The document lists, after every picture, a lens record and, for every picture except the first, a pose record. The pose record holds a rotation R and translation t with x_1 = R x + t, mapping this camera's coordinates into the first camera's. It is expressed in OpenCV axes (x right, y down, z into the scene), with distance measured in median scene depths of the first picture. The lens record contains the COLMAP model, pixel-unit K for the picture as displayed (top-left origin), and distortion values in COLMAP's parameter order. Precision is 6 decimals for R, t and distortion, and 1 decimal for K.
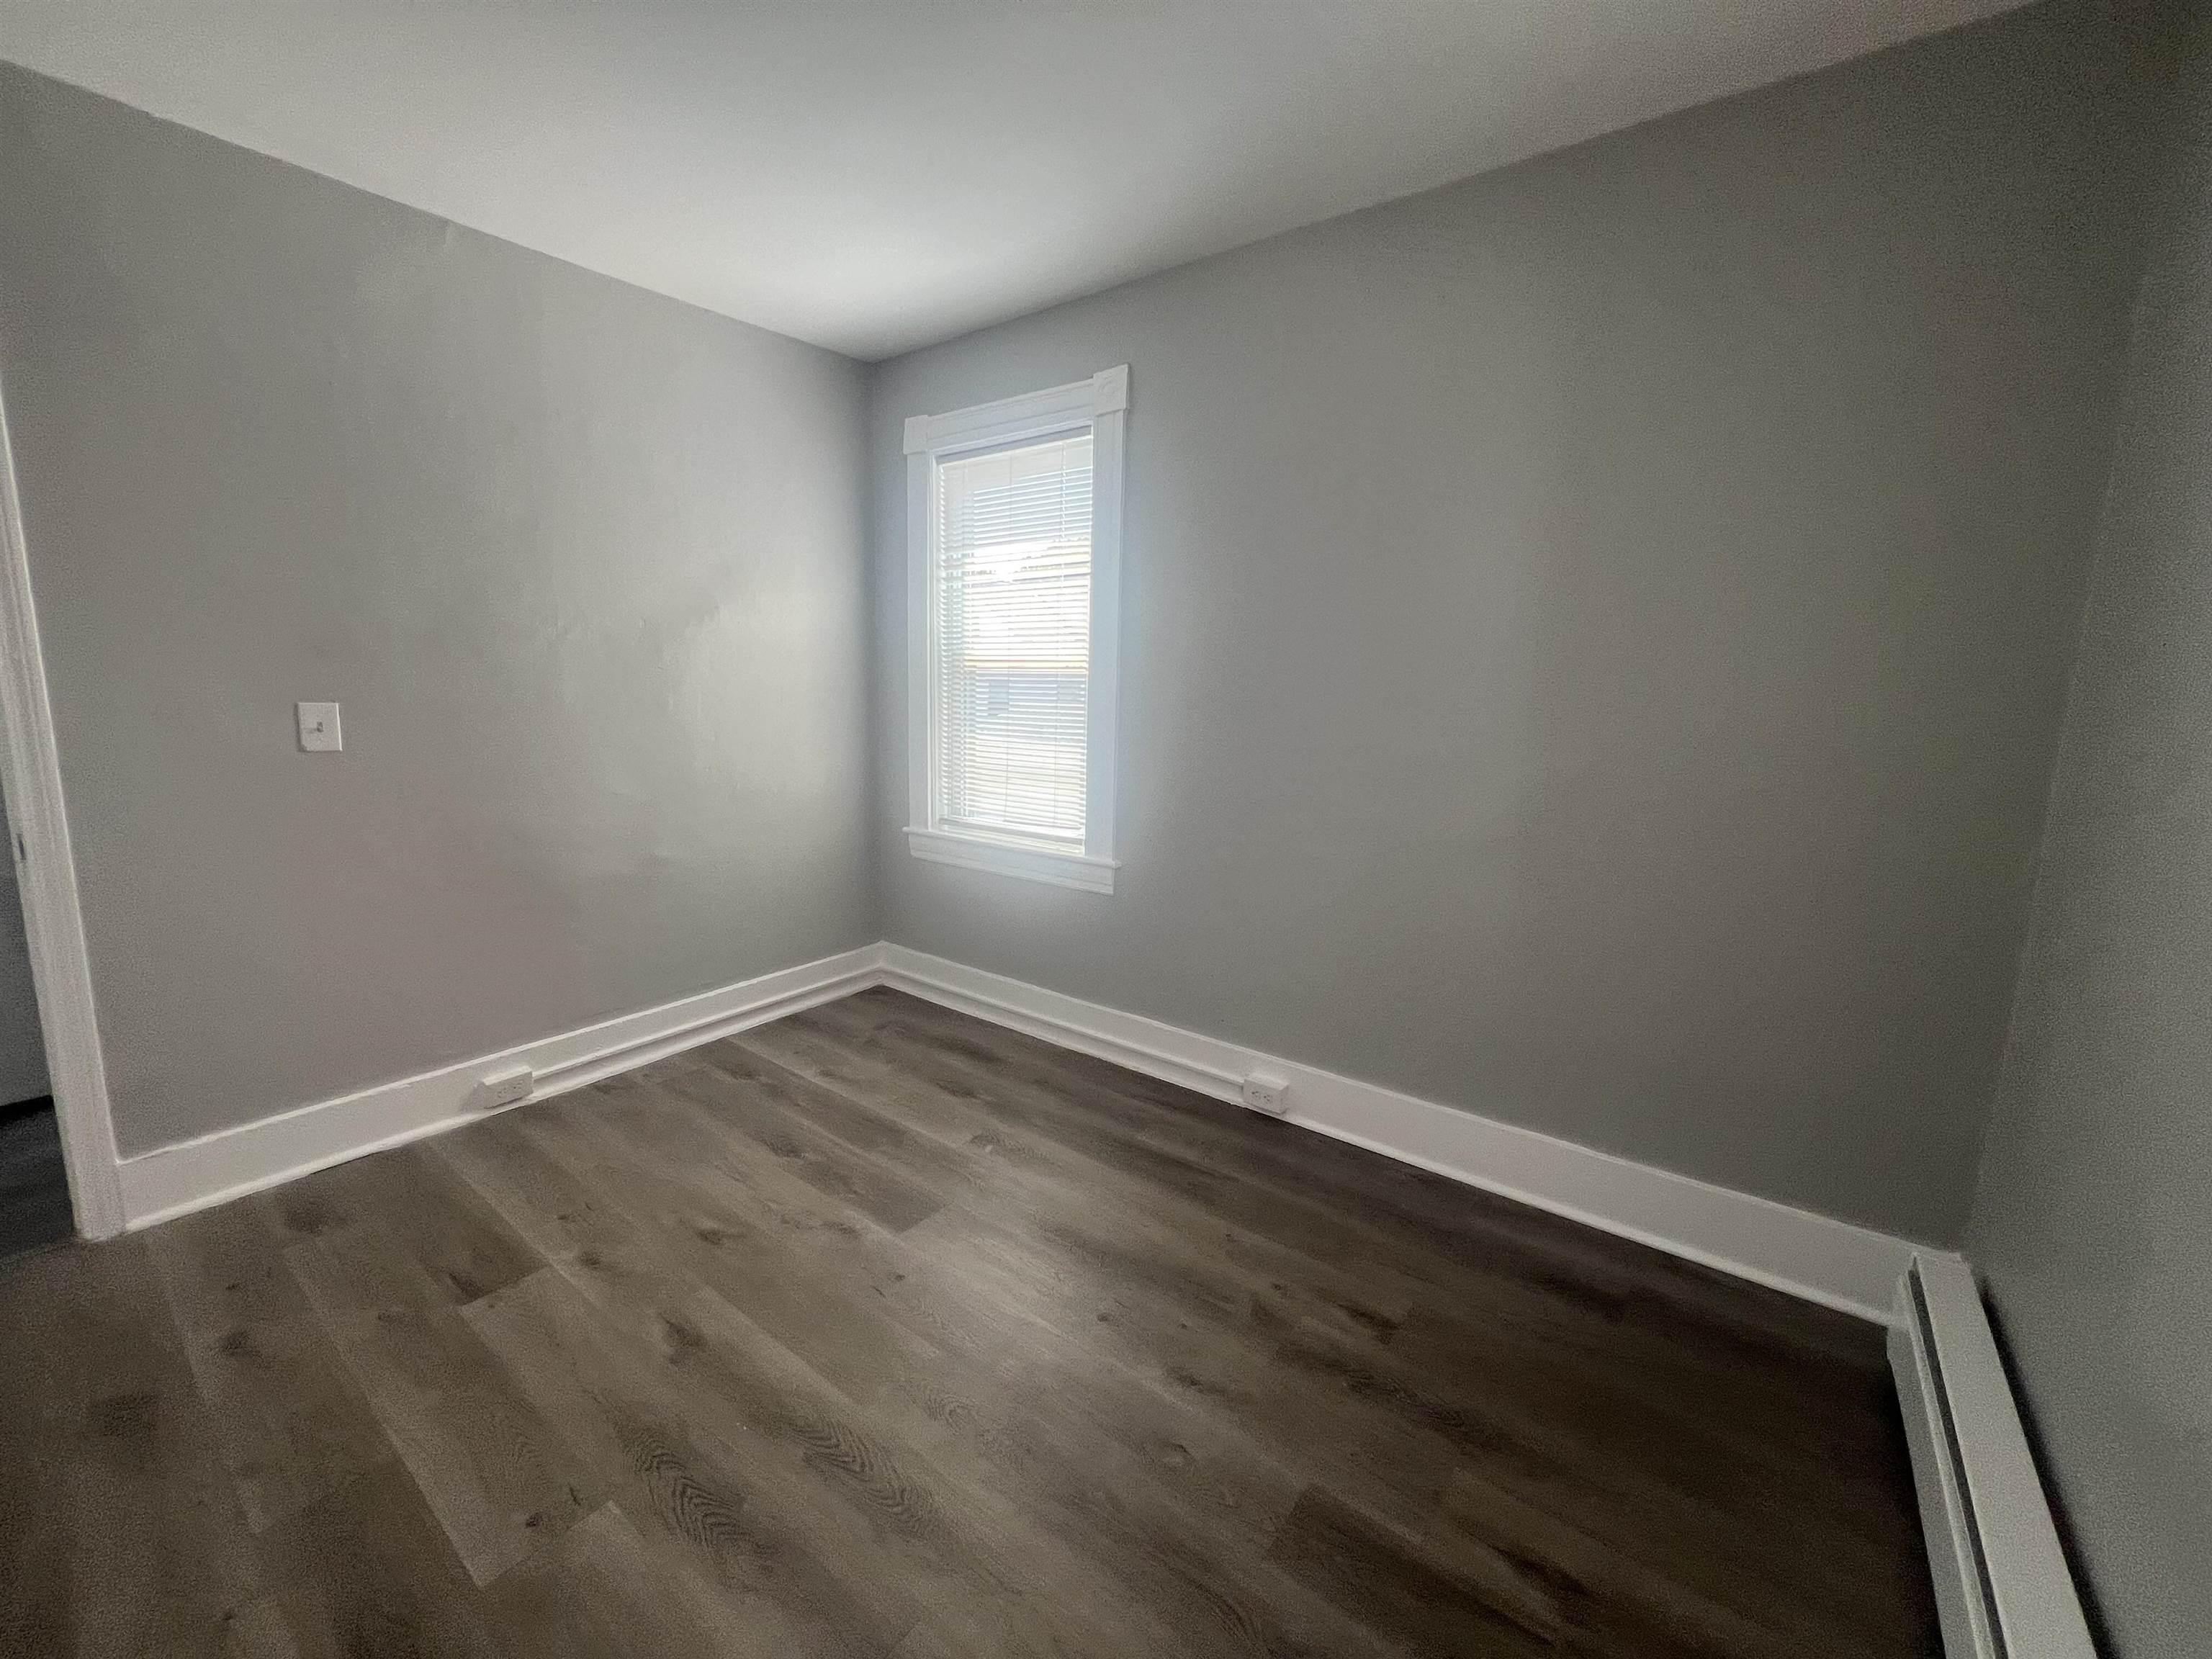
lens RADIAL K [[880.4, 0, 1096.0], [0, 880.4, 823.8], [0, 0, 1]] dist [-0.001241, -0.000511]
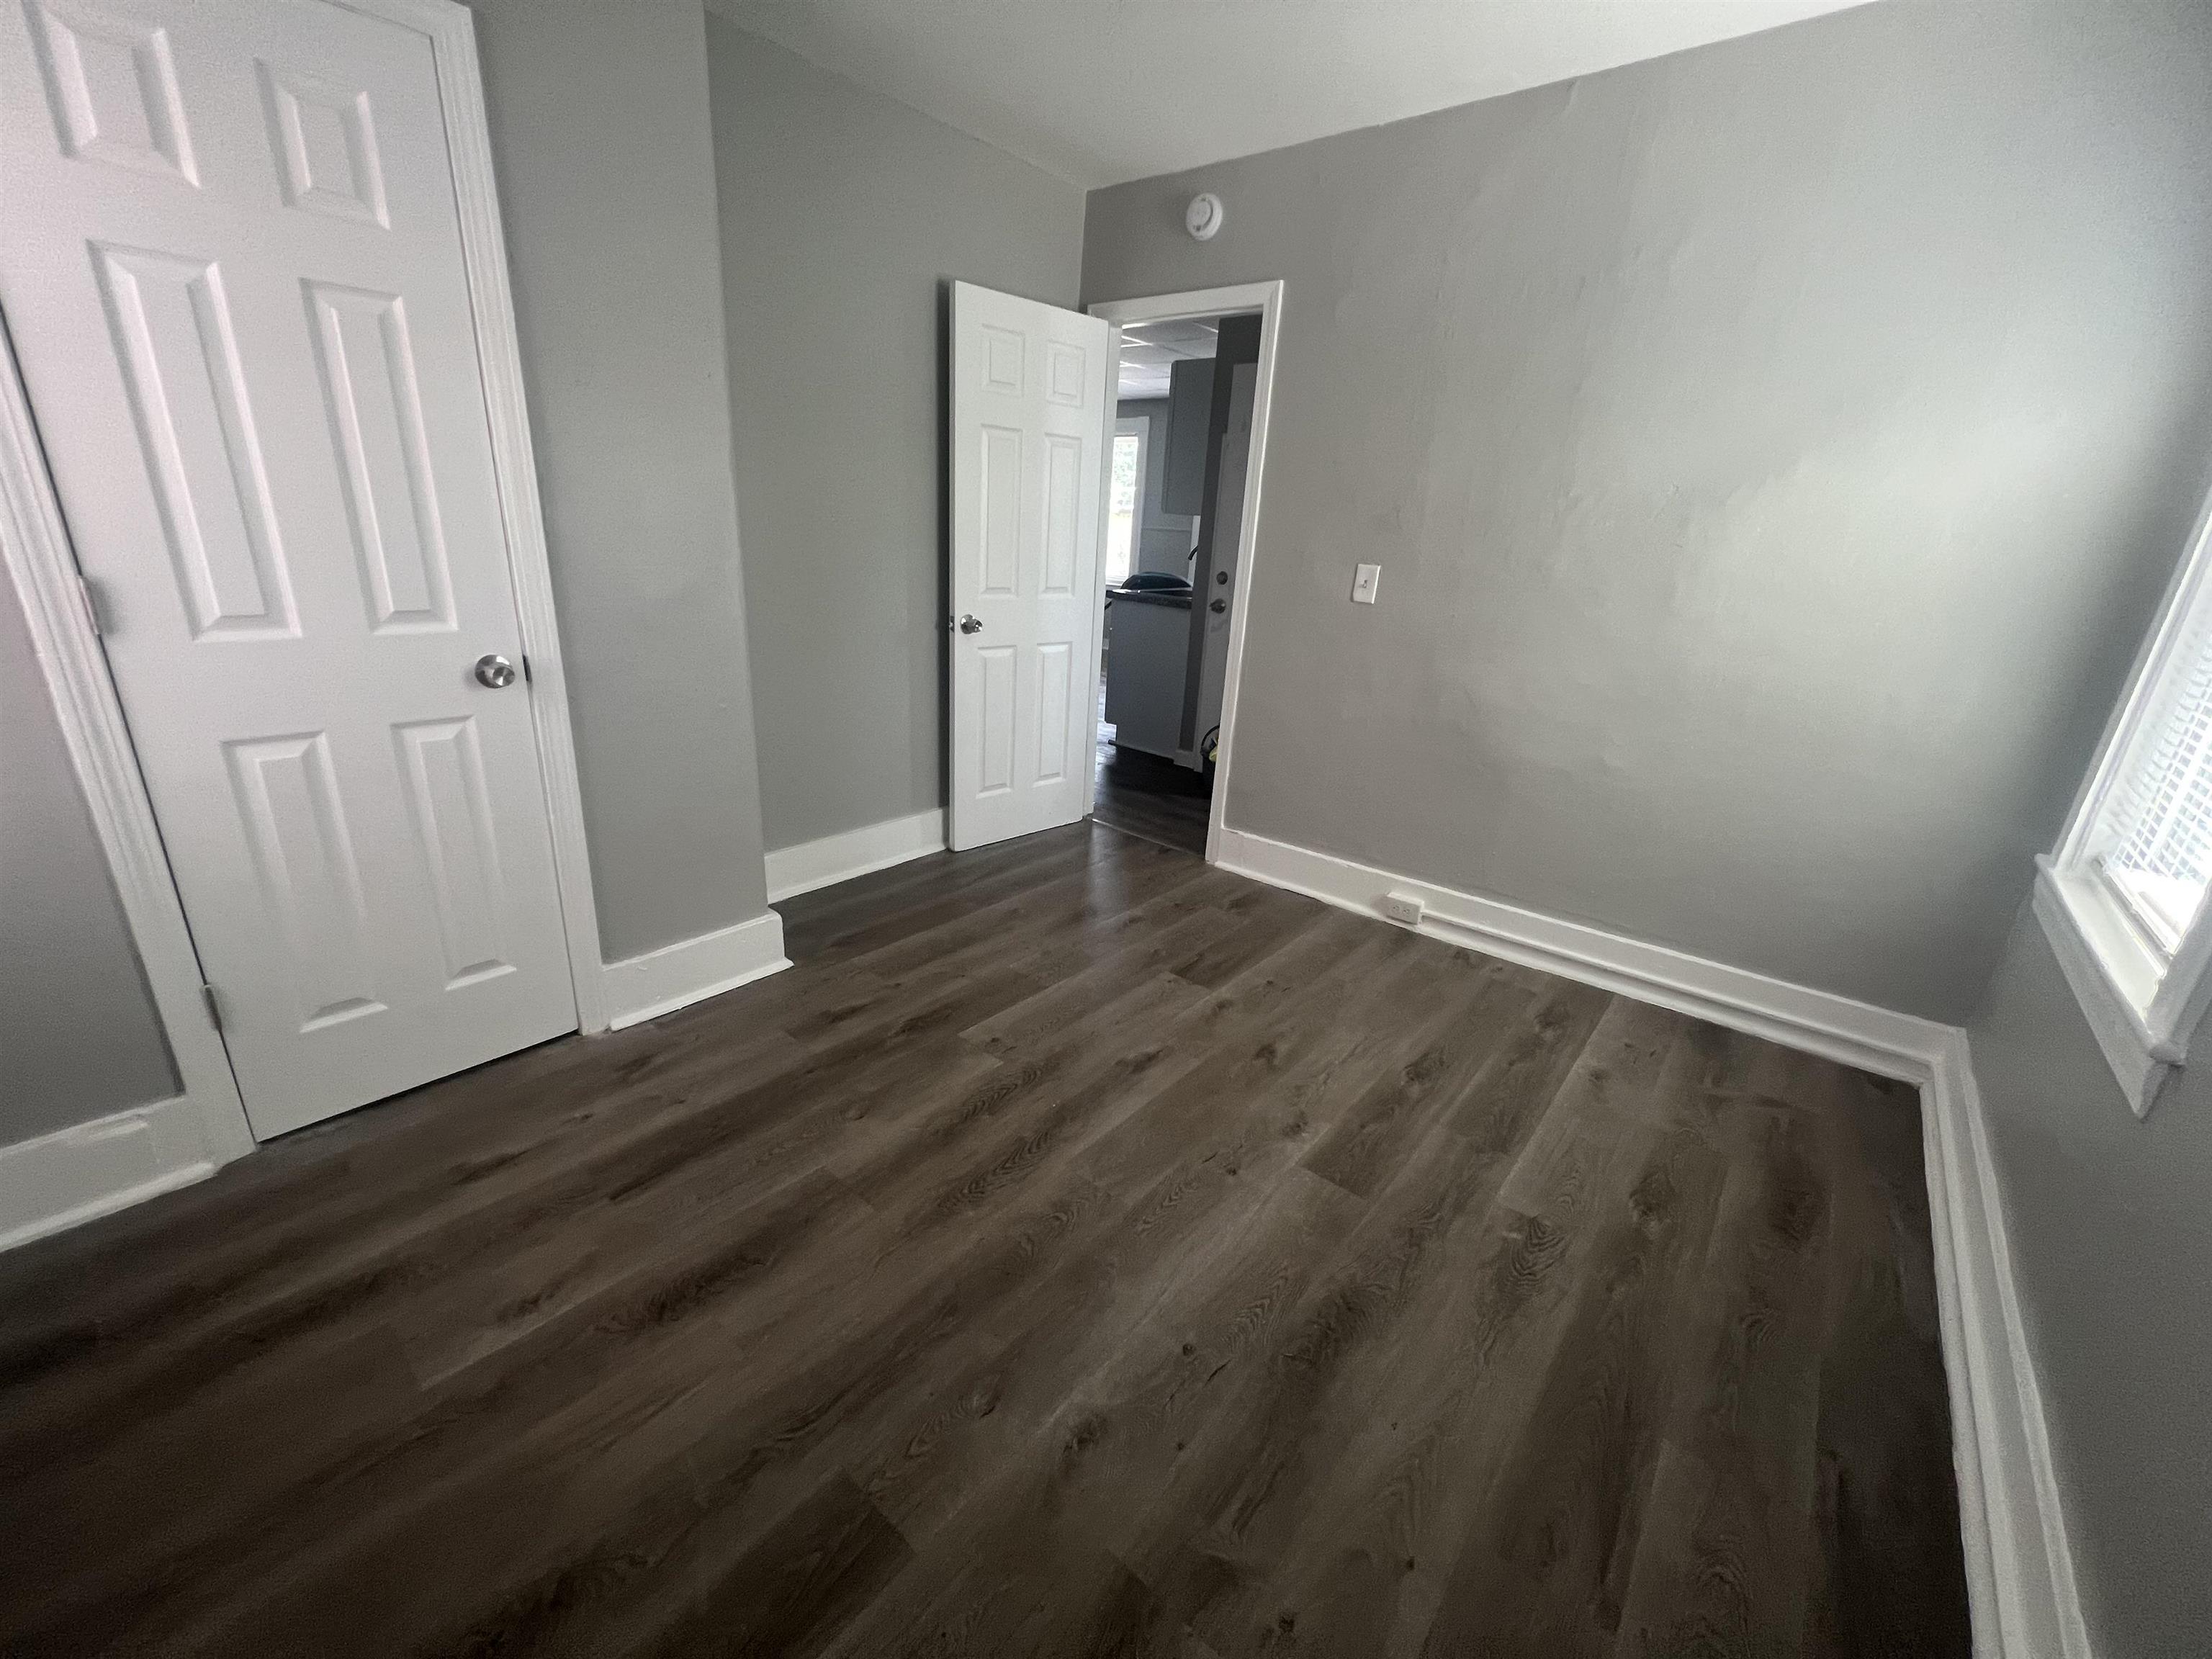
lens RADIAL K [[880.4, 0, 1096.0], [0, 880.4, 823.8], [0, 0, 1]] dist [-0.001241, -0.000511]
pose [[-0.045834, 0.301682, -0.952306, 0.509969], [-0.206355, 0.929887, 0.304512, -0.092383], [0.977403, 0.210470, 0.019633, 0.644660]]
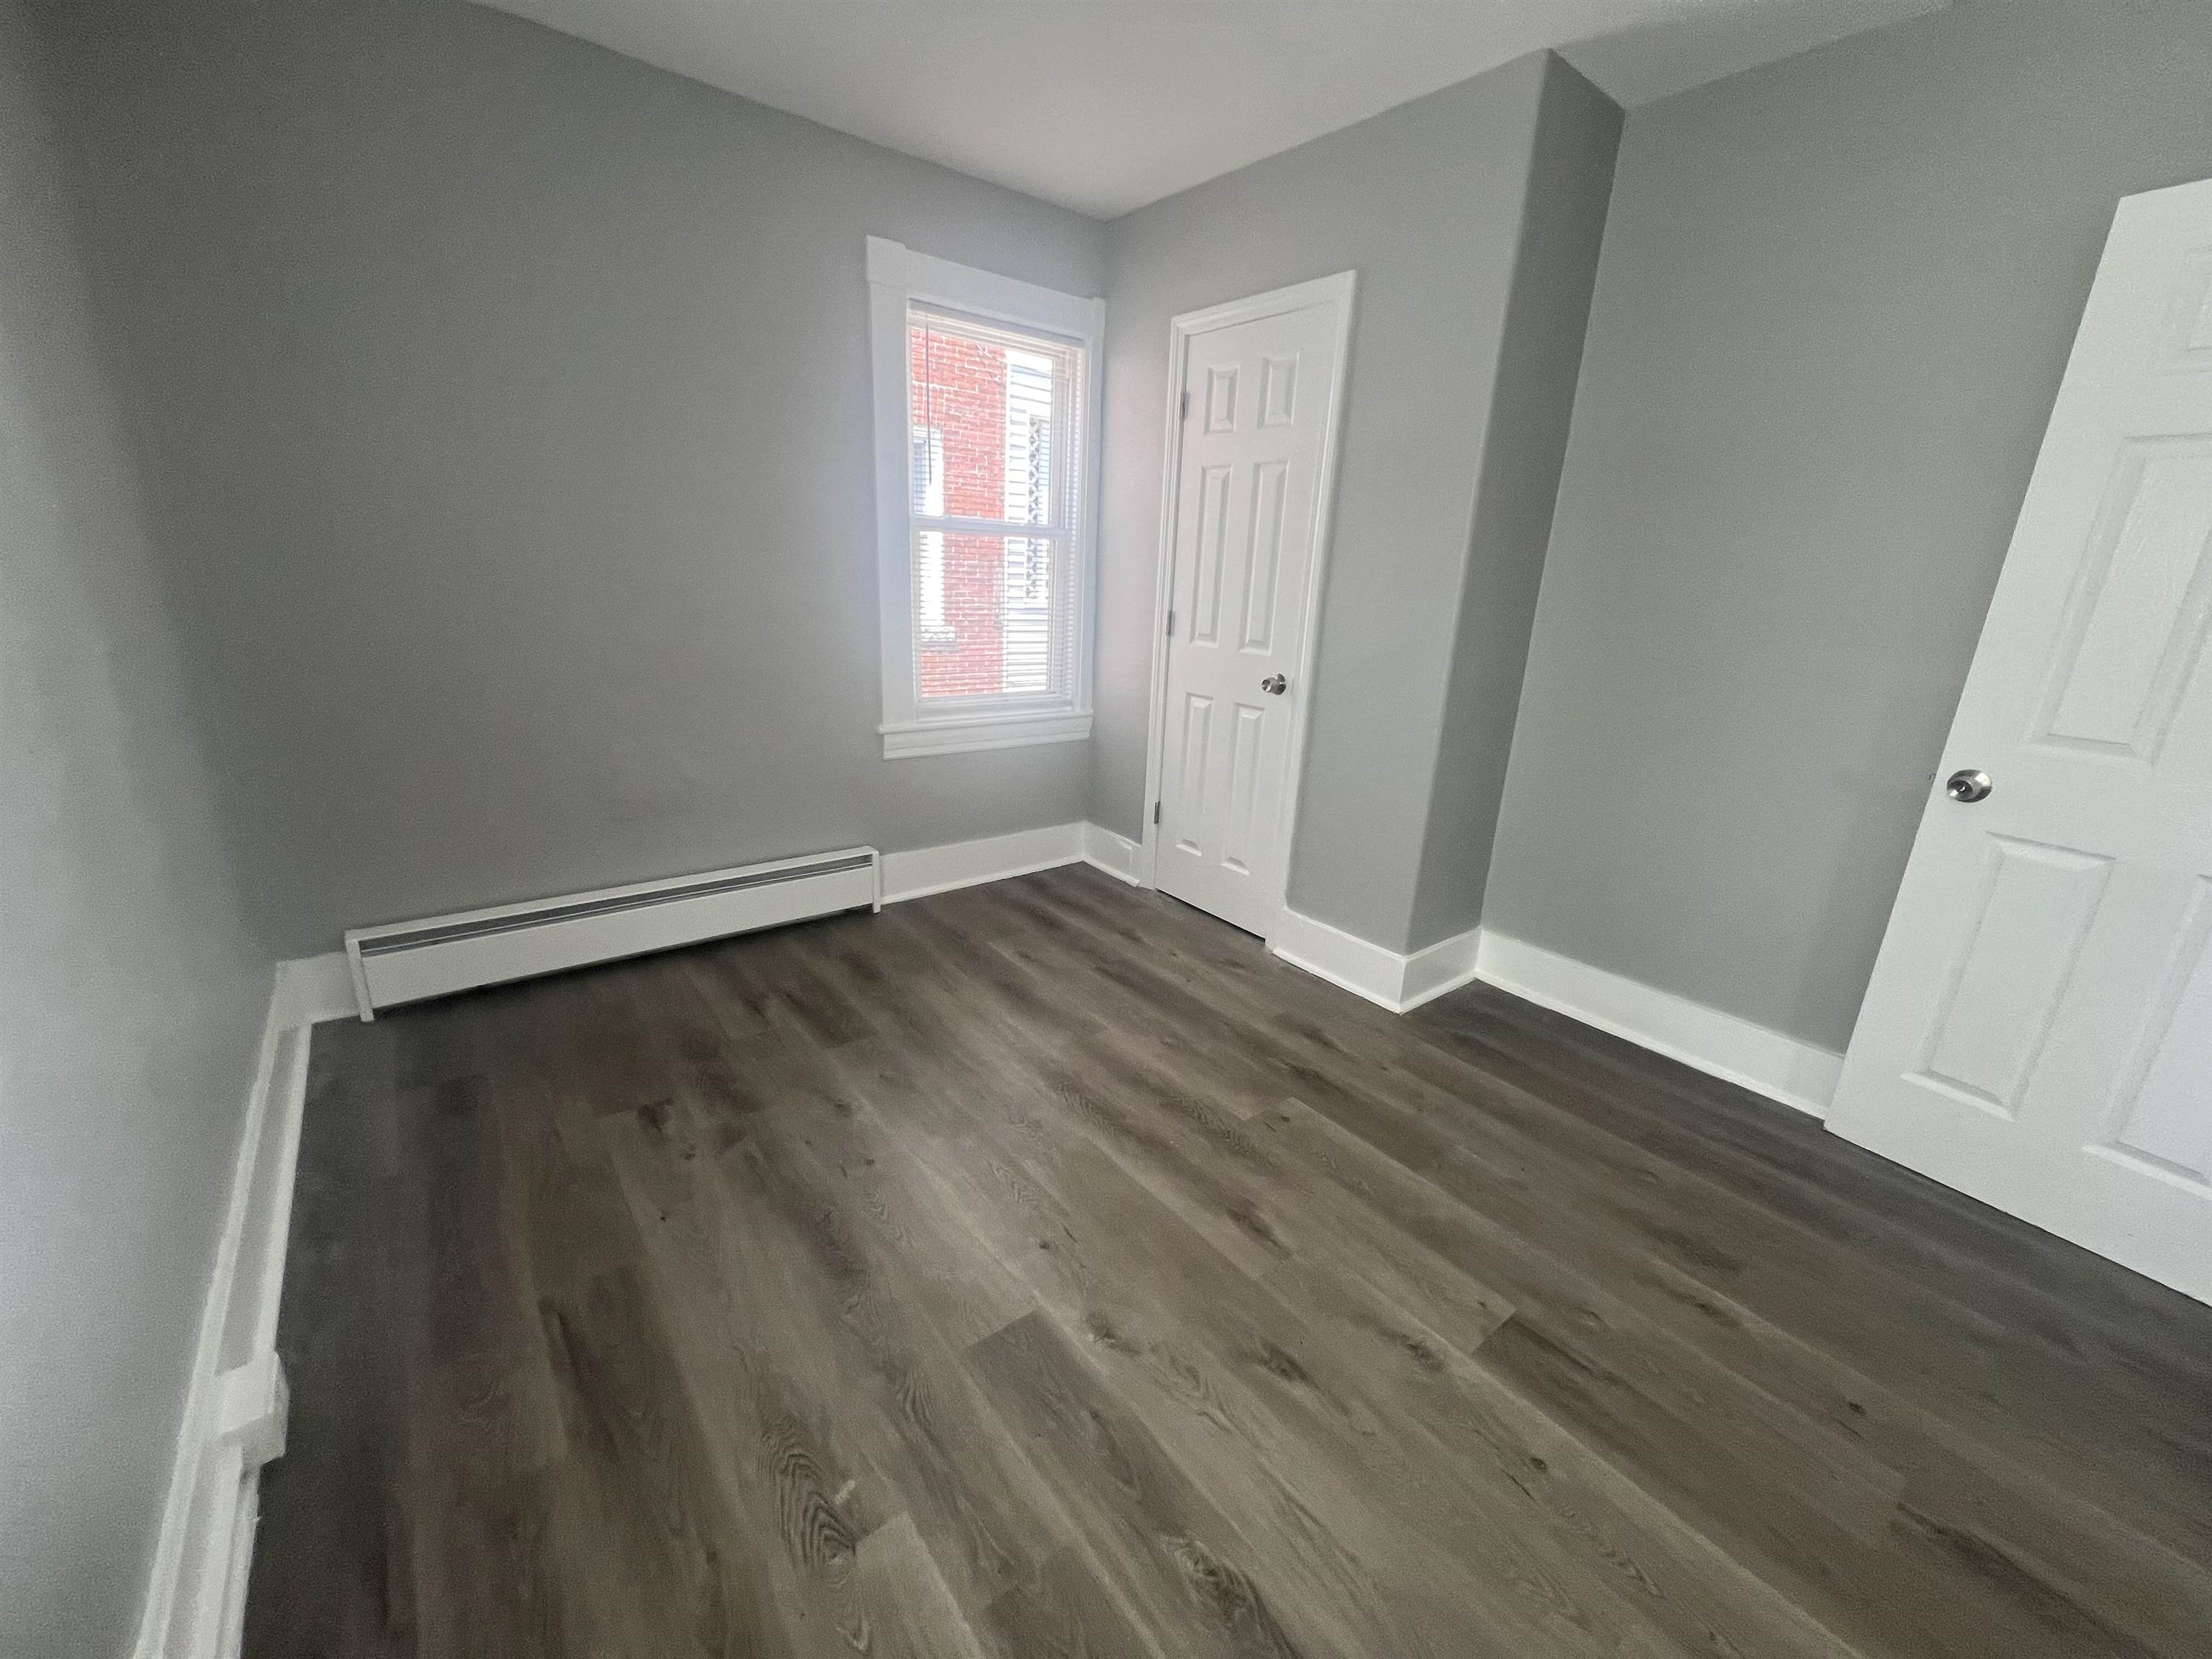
lens RADIAL K [[880.4, 0, 1096.0], [0, 880.4, 823.8], [0, 0, 1]] dist [-0.001241, -0.000511]
pose [[-0.966467, -0.130063, 0.221416, -0.355926], [-0.022734, 0.902195, 0.430729, -0.223147], [-0.255782, 0.411251, -0.874899, 1.366320]]
